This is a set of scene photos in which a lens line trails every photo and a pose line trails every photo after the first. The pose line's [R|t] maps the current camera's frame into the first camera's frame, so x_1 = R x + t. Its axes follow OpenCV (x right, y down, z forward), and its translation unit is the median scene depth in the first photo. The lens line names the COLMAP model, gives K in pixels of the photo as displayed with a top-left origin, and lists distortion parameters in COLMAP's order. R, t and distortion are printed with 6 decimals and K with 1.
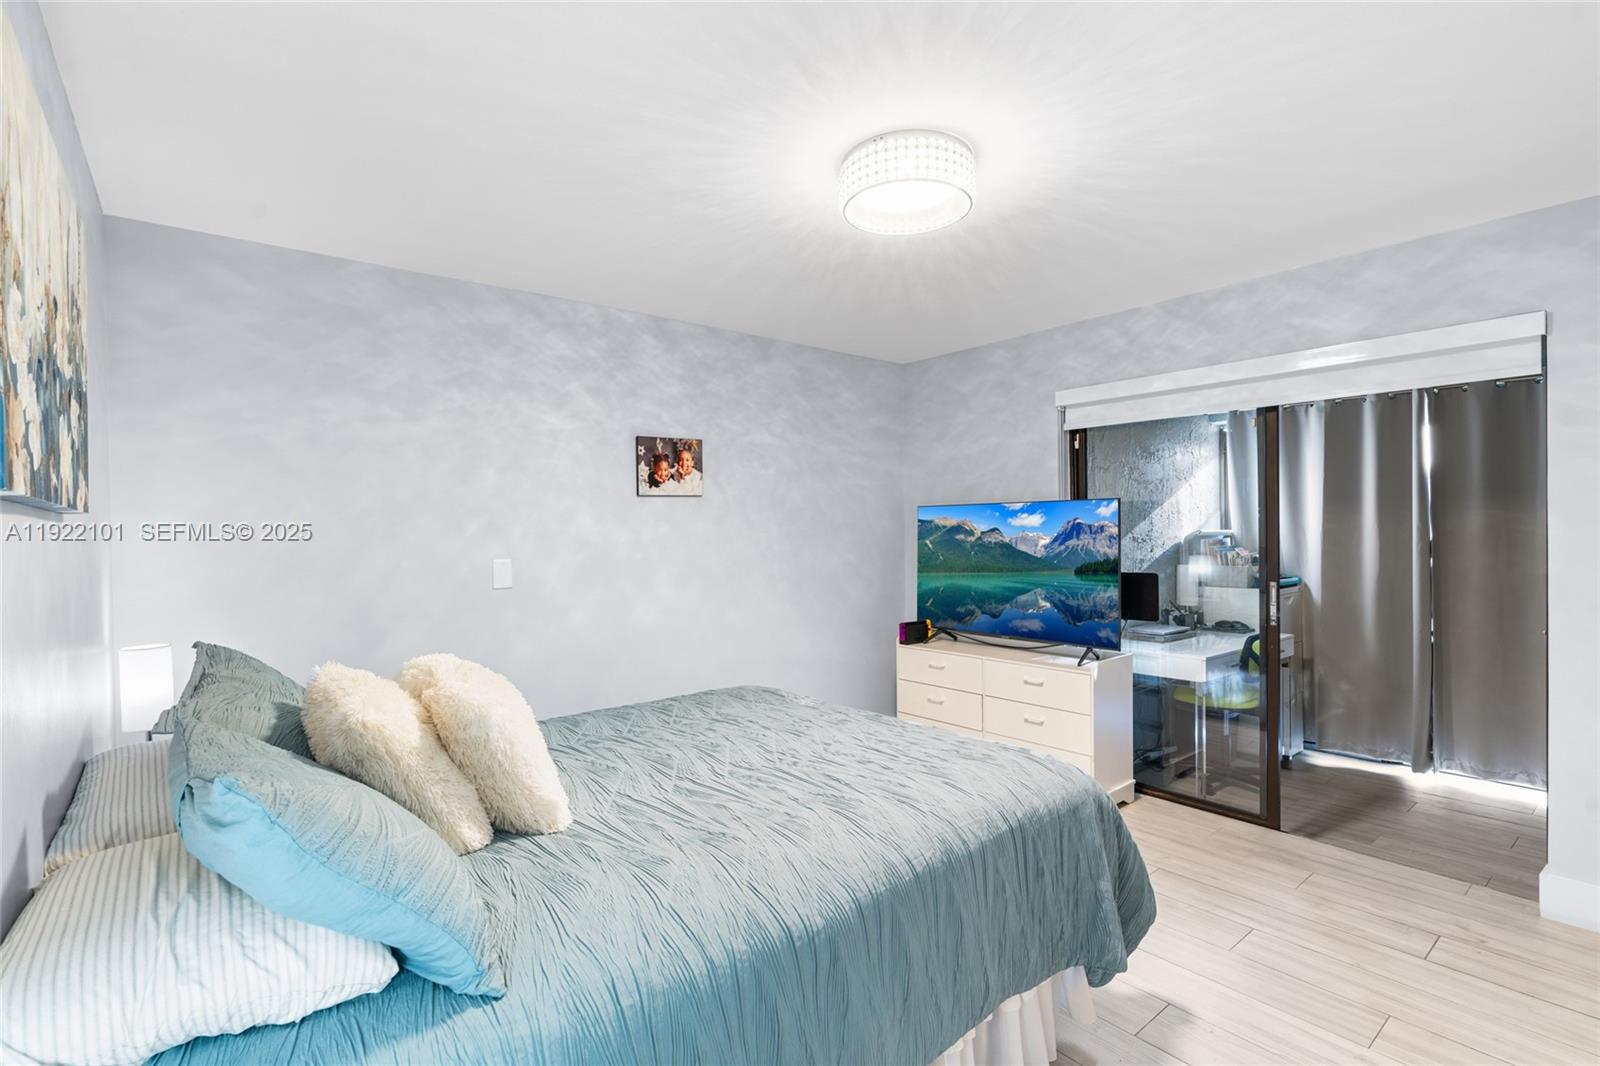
lens RADIAL K [[749.6, 0, 800.0], [0, 749.6, 533.0], [0, 0, 1]] dist [-0.000220, -0.000025]
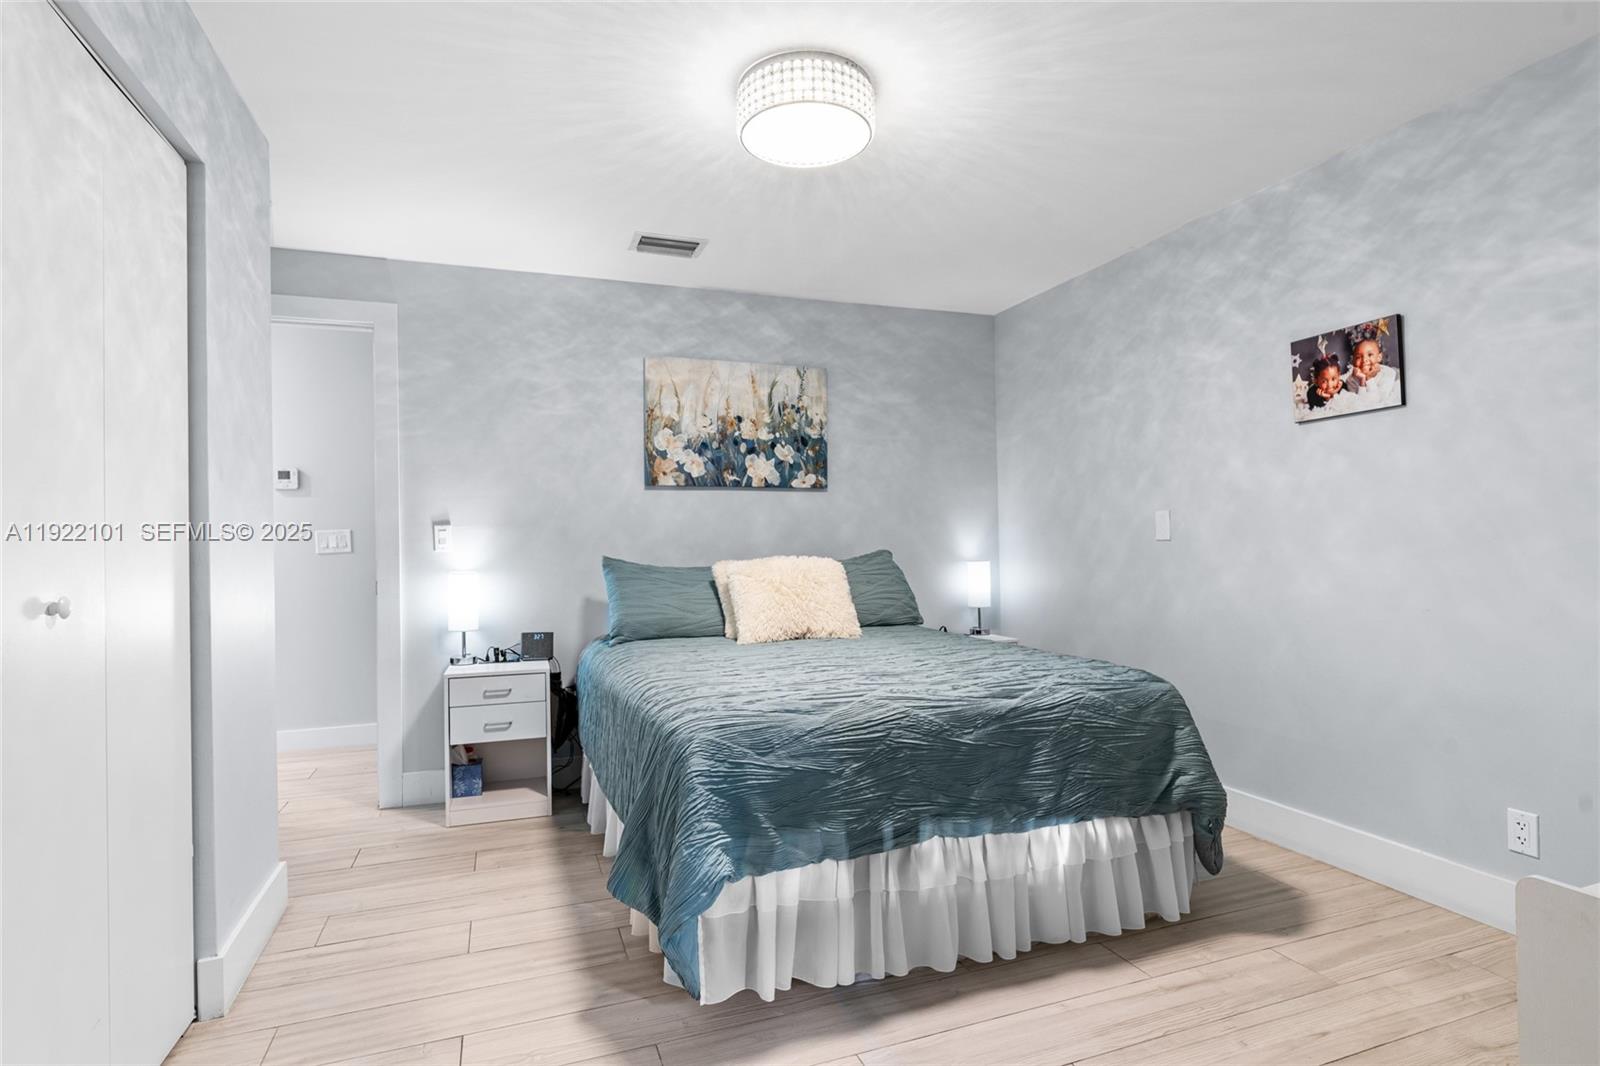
lens RADIAL K [[831.7, 0, 800.0], [0, 831.7, 533.0], [0, 0, 1]] dist [0.000685, 0.000065]
pose [[-0.333689, 0.008796, -0.942642, 0.700432], [0.016097, 0.999864, 0.003631, 0.045812], [0.942546, -0.013962, -0.333785, 0.796119]]
